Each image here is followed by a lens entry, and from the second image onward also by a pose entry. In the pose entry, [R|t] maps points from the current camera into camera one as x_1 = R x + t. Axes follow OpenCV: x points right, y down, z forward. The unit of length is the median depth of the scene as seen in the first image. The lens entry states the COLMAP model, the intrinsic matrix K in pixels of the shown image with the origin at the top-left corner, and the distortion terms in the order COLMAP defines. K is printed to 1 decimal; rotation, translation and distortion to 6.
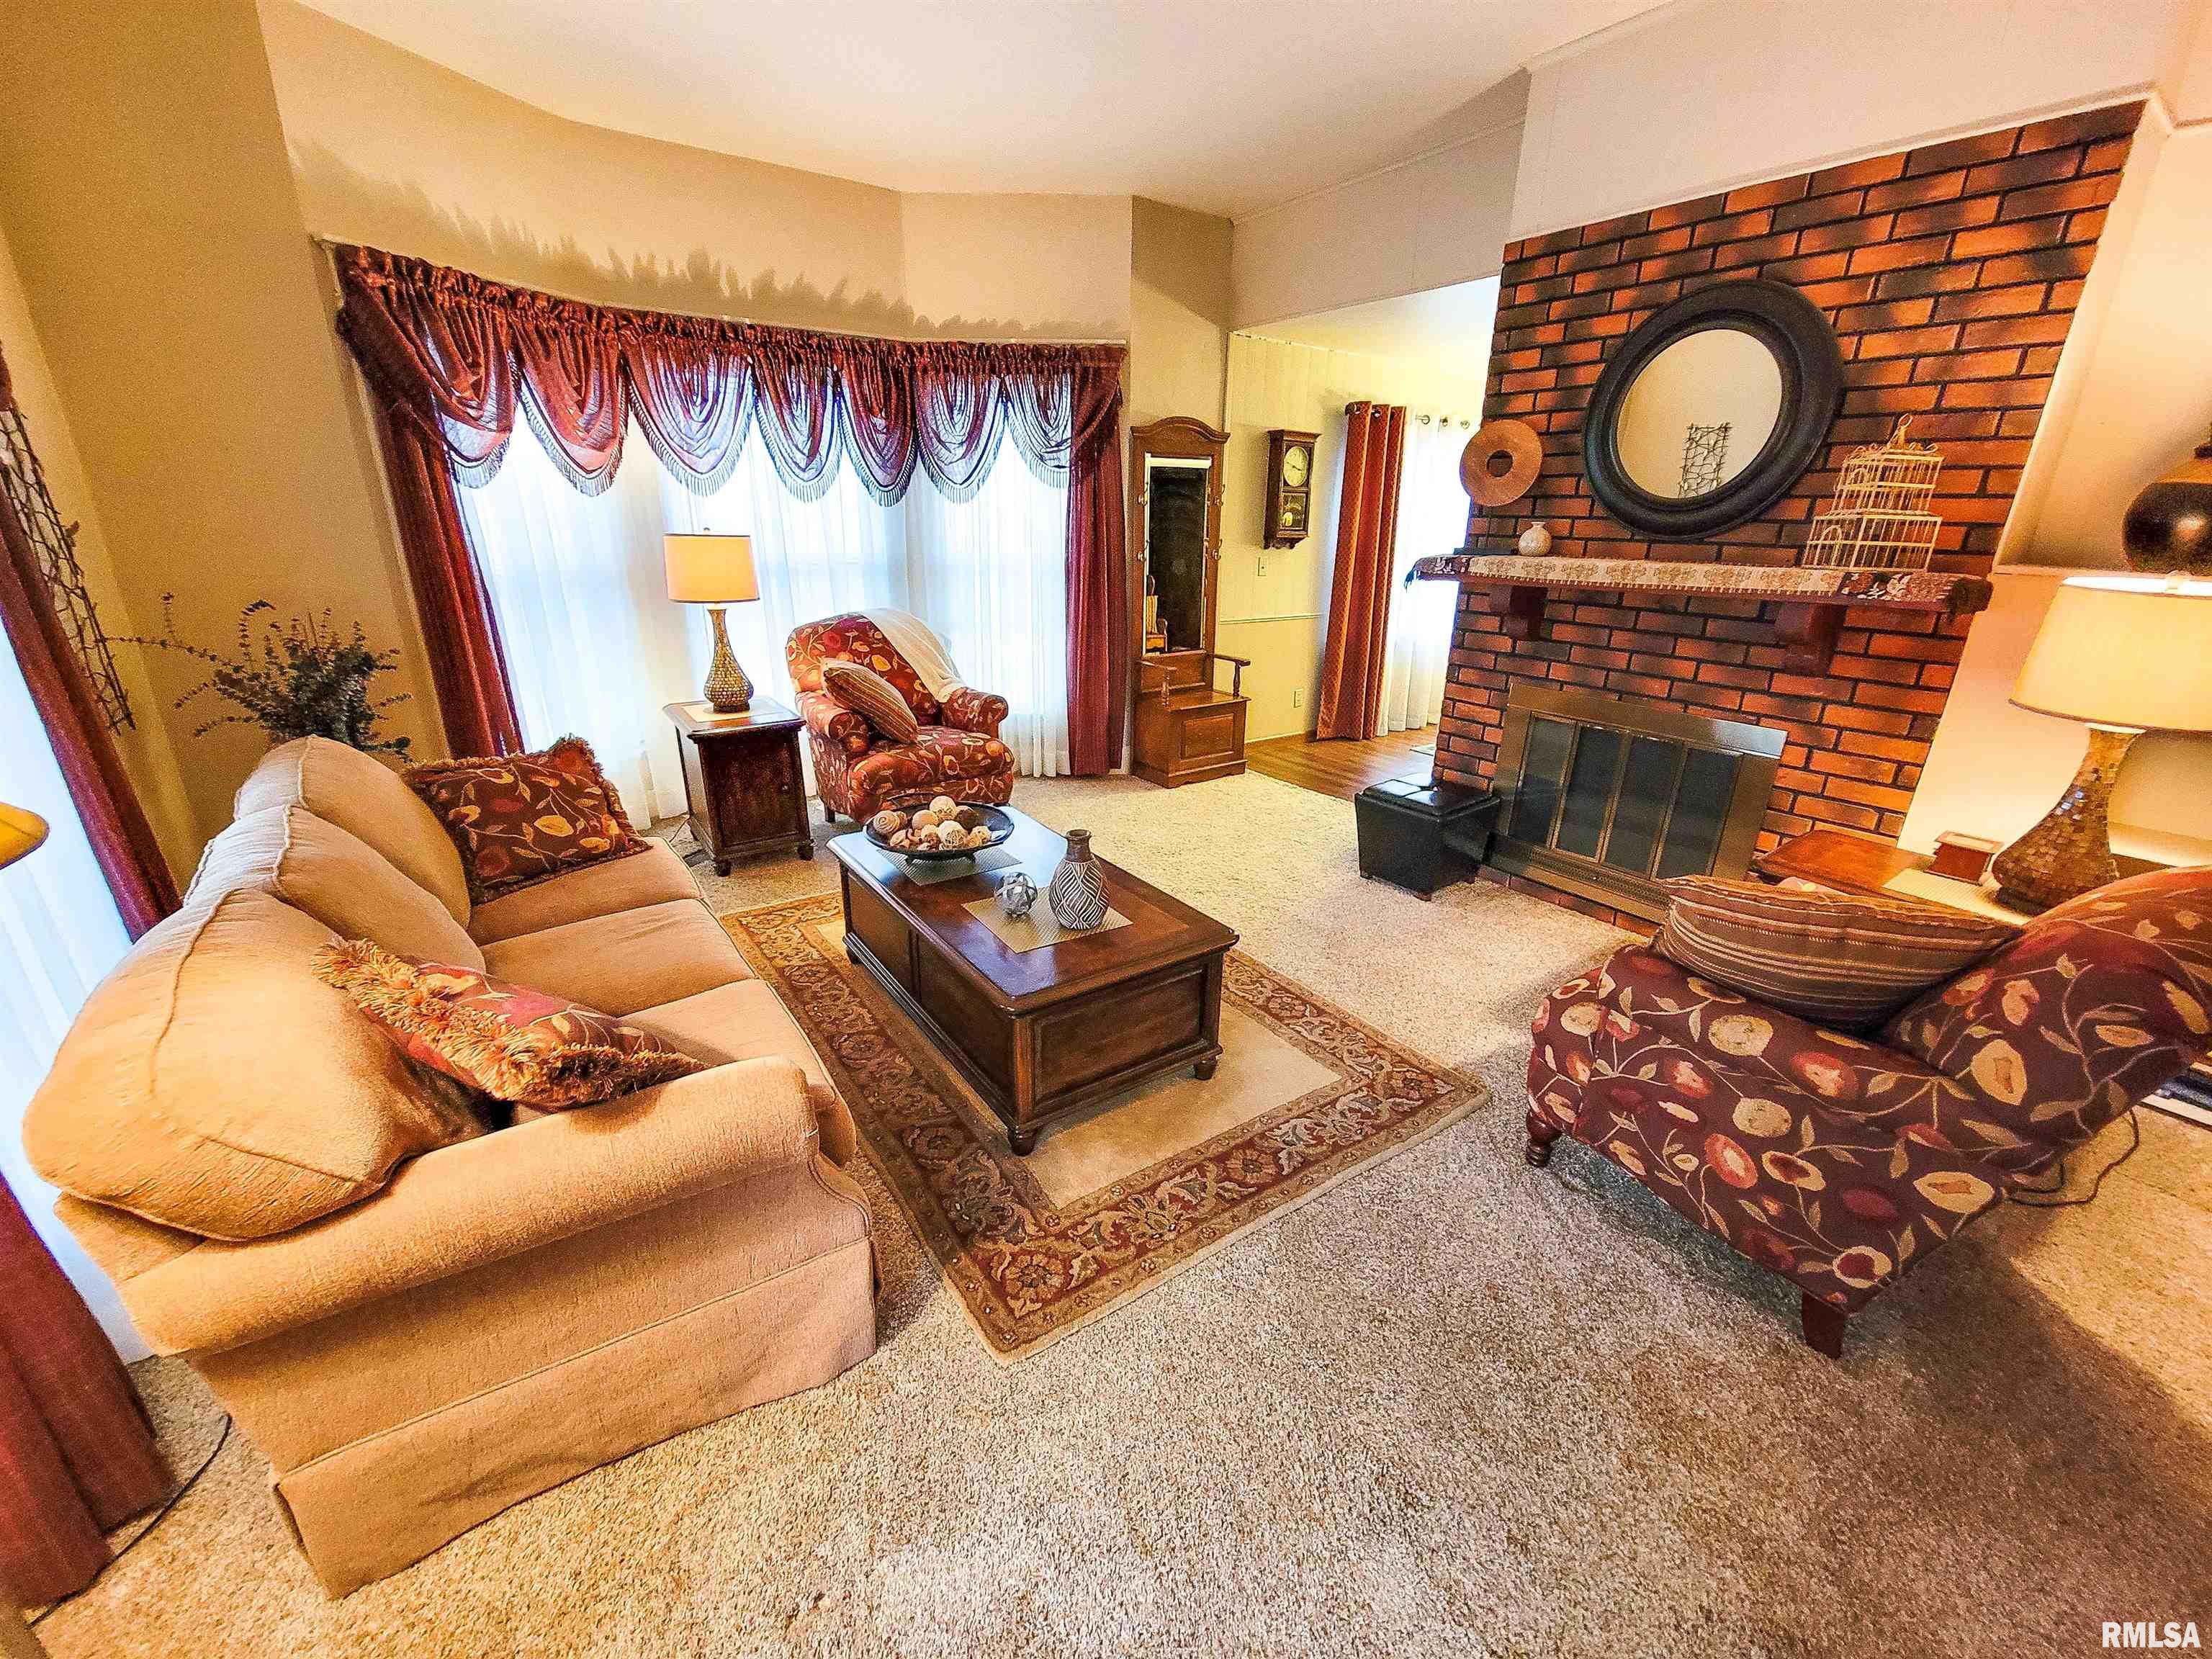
lens RADIAL K [[906.4, 0, 1117.3], [0, 906.4, 840.8], [0, 0, 1]] dist [0.000354, -0.003883]
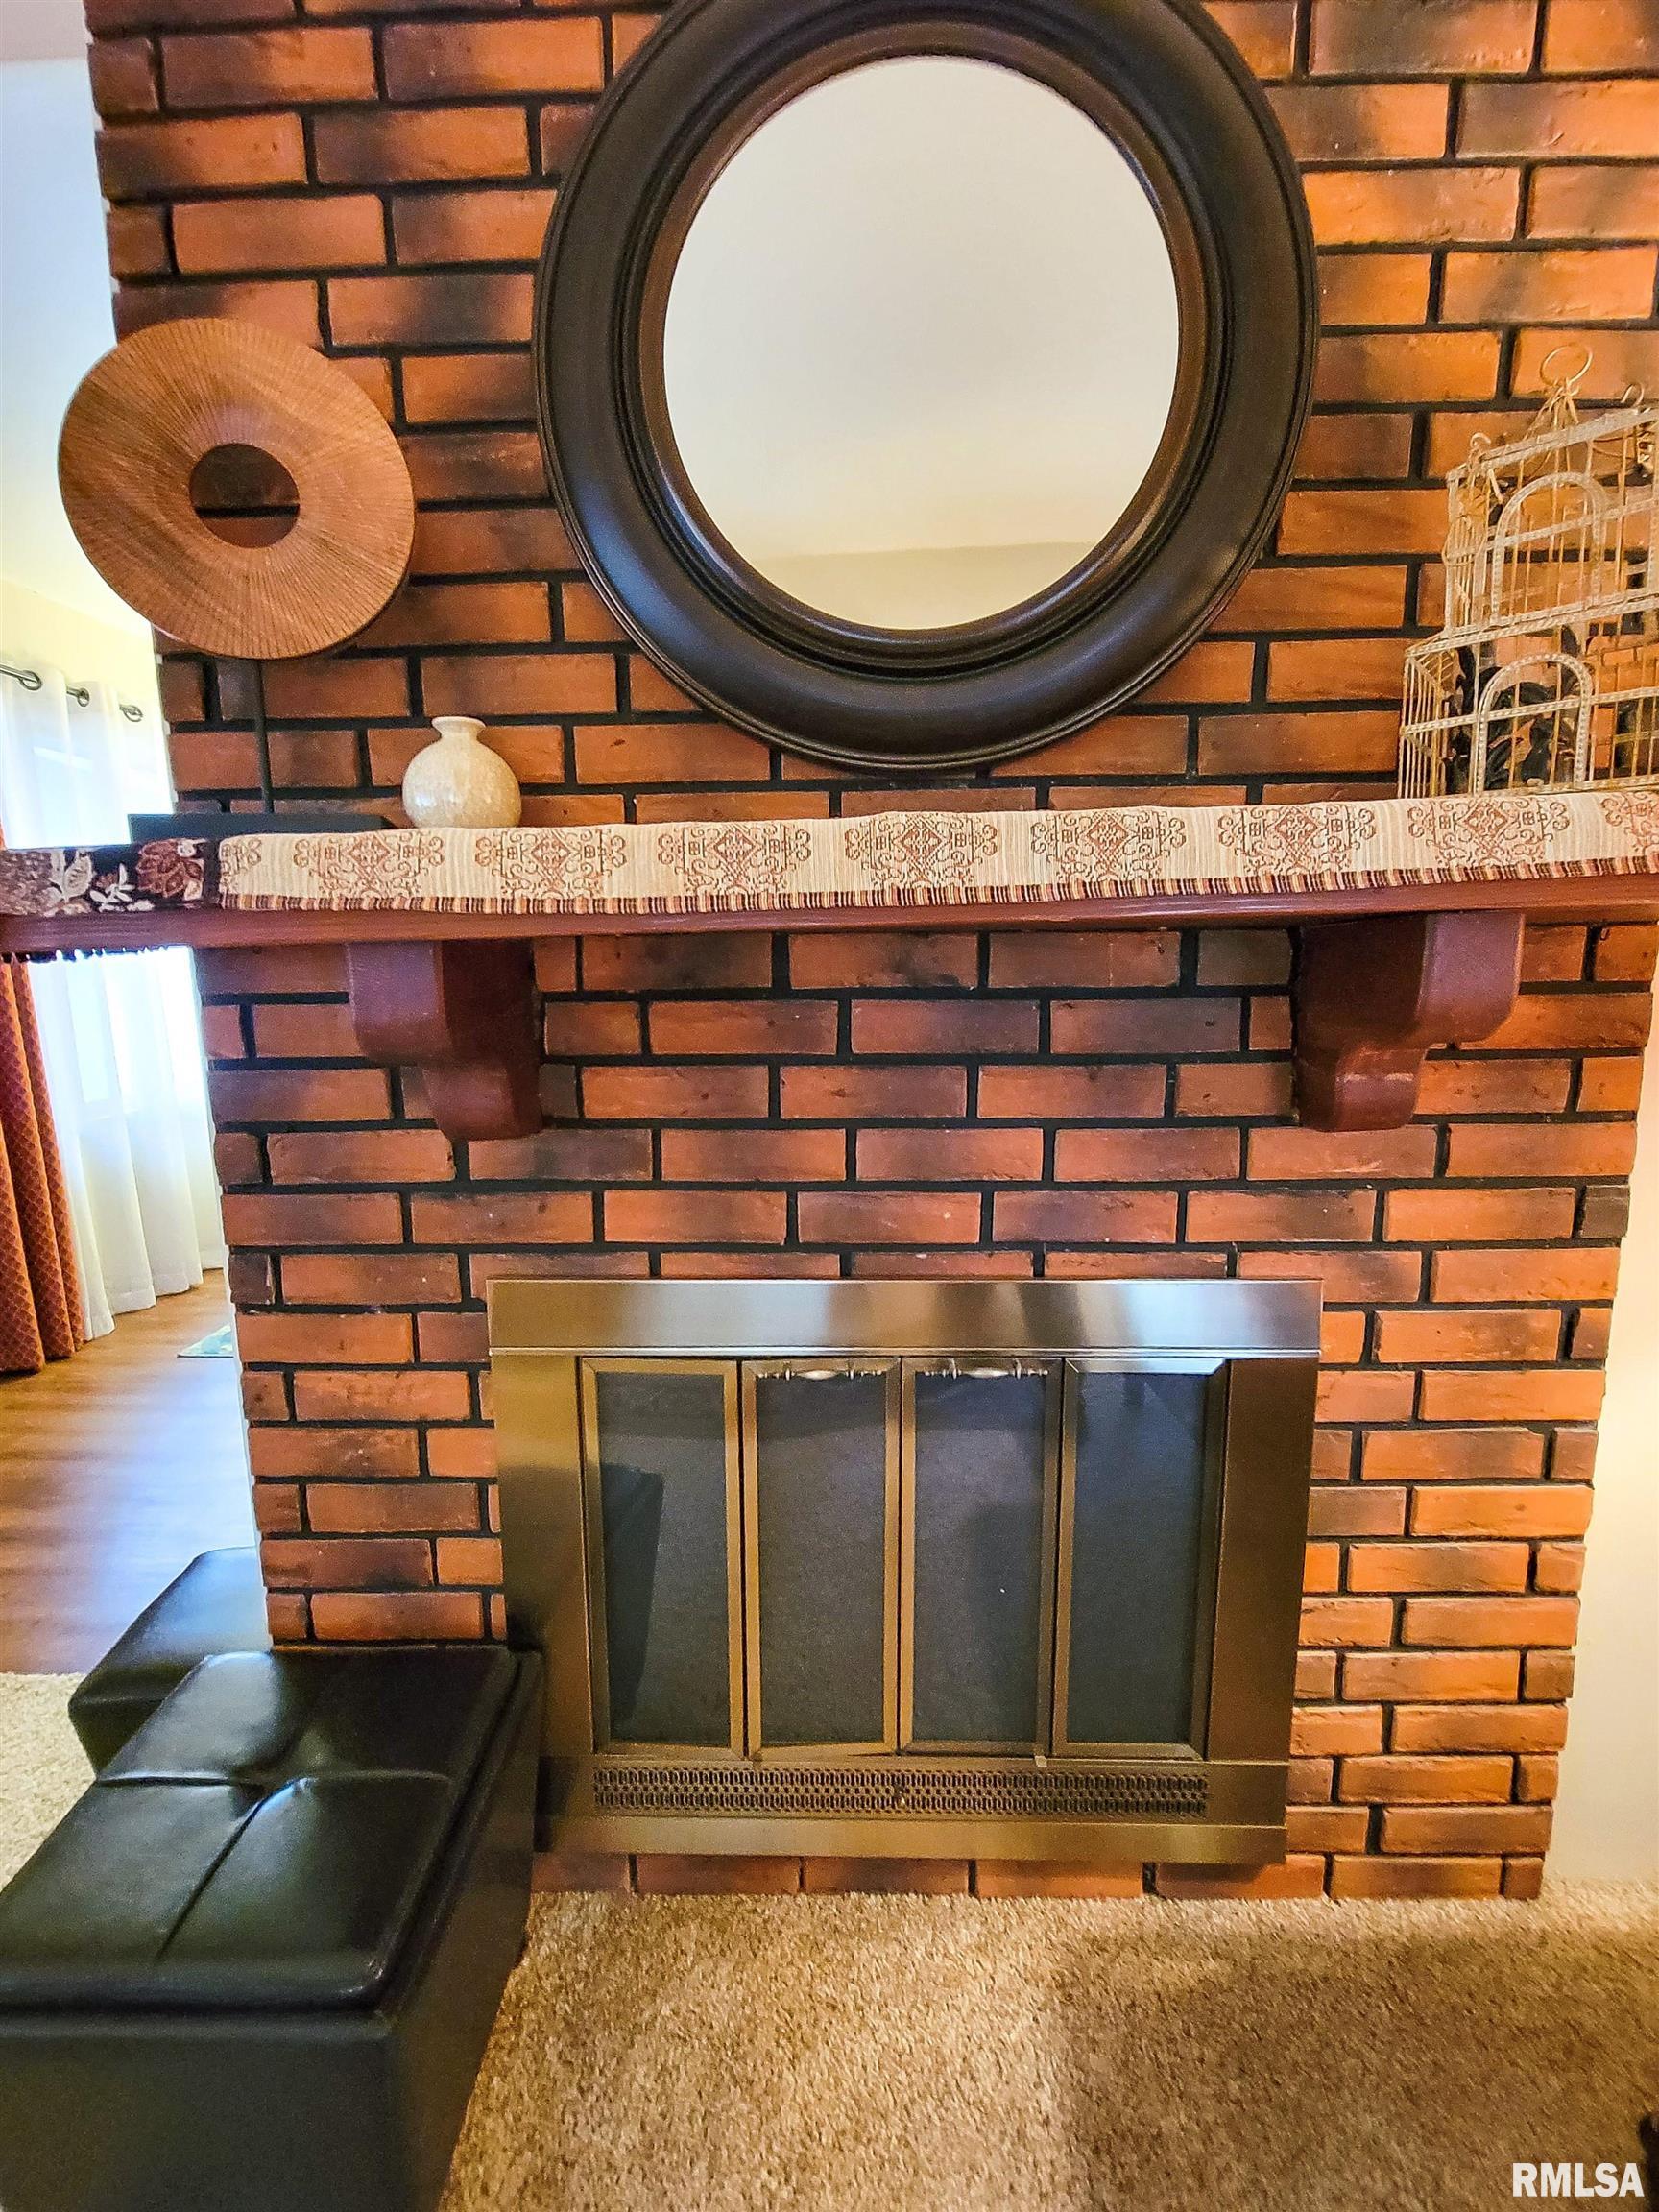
lens RADIAL K [[906.4, 0, 792.2], [0, 906.4, 1099.4], [0, 0, 1]] dist [0.000354, -0.003883]
pose [[0.599382, -0.151796, 0.785938, 0.247892], [0.293825, 0.955038, -0.039624, -0.171007], [-0.744586, 0.254678, 0.617034, 0.662334]]
